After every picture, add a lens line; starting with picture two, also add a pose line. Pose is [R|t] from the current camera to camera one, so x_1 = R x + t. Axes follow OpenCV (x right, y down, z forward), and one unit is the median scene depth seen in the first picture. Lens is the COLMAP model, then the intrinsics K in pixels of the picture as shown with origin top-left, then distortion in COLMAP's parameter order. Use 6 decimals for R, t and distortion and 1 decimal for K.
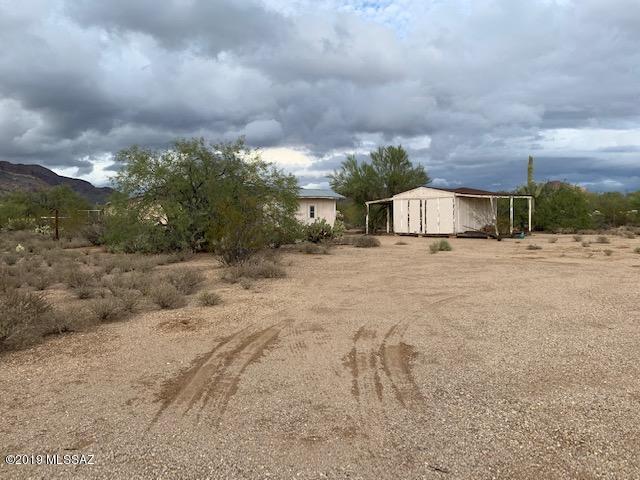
lens RADIAL K [[512.4, 0, 328.7], [0, 512.4, 234.0], [0, 0, 1]] dist [0.029999, -0.055347]
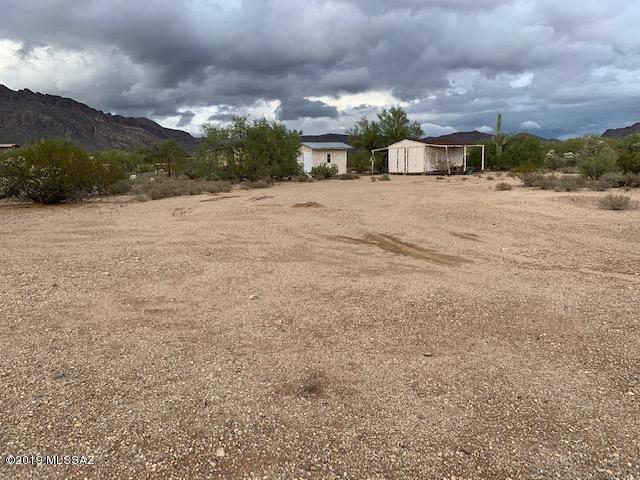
lens RADIAL K [[524.0, 0, 316.5], [0, 524.0, 242.6], [0, 0, 1]] dist [0.035864, -0.021693]
pose [[0.979456, 0.021502, -0.200507, 0.225483], [0.001786, 0.993335, 0.115247, 0.022409], [0.201649, -0.113238, 0.972890, -0.467435]]
